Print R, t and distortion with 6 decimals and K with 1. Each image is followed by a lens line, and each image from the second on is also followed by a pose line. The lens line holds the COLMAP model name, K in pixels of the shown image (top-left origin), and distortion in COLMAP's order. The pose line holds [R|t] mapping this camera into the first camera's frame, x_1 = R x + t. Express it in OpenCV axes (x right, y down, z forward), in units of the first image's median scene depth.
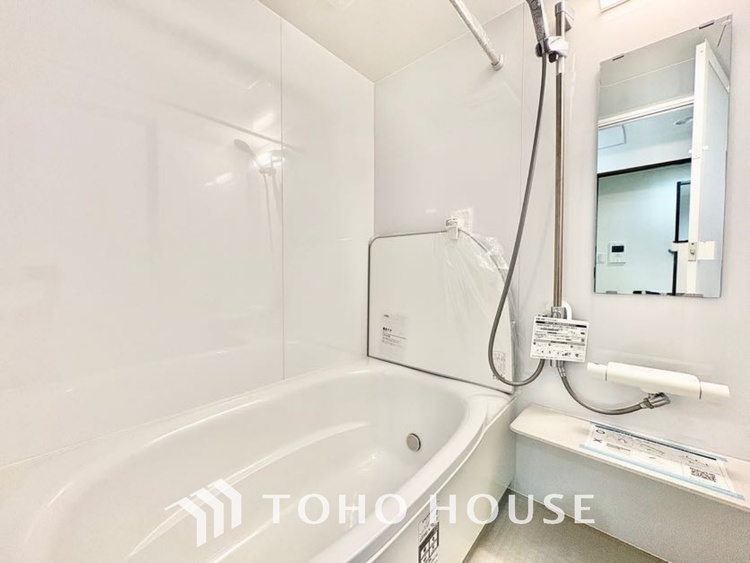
lens RADIAL K [[300.4, 0, 375.3], [0, 300.4, 281.2], [0, 0, 1]] dist [0.000978, 0.000561]
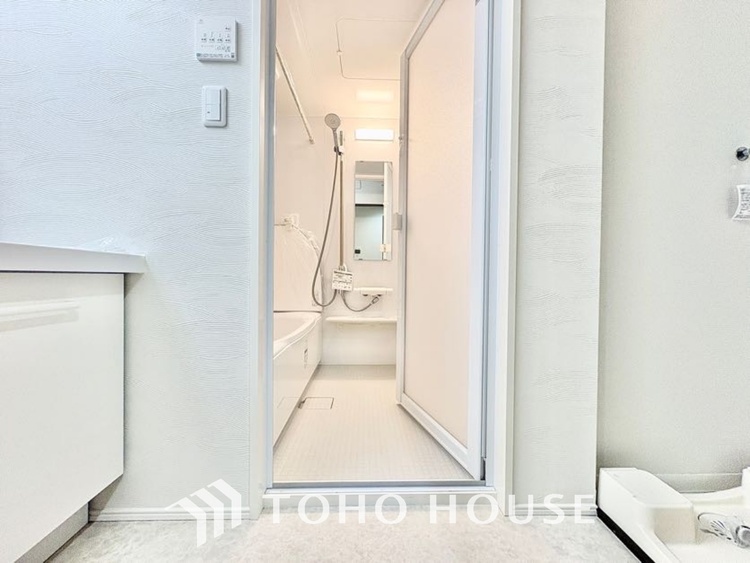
lens RADIAL K [[300.4, 0, 374.6], [0, 300.4, 279.6], [0, 0, 1]] dist [0.000978, 0.000561]
pose [[0.718040, -0.004641, 0.695986, -0.719385], [0.014083, 0.999870, -0.007861, 0.201064], [-0.695859, 0.015446, 0.718012, -0.710076]]
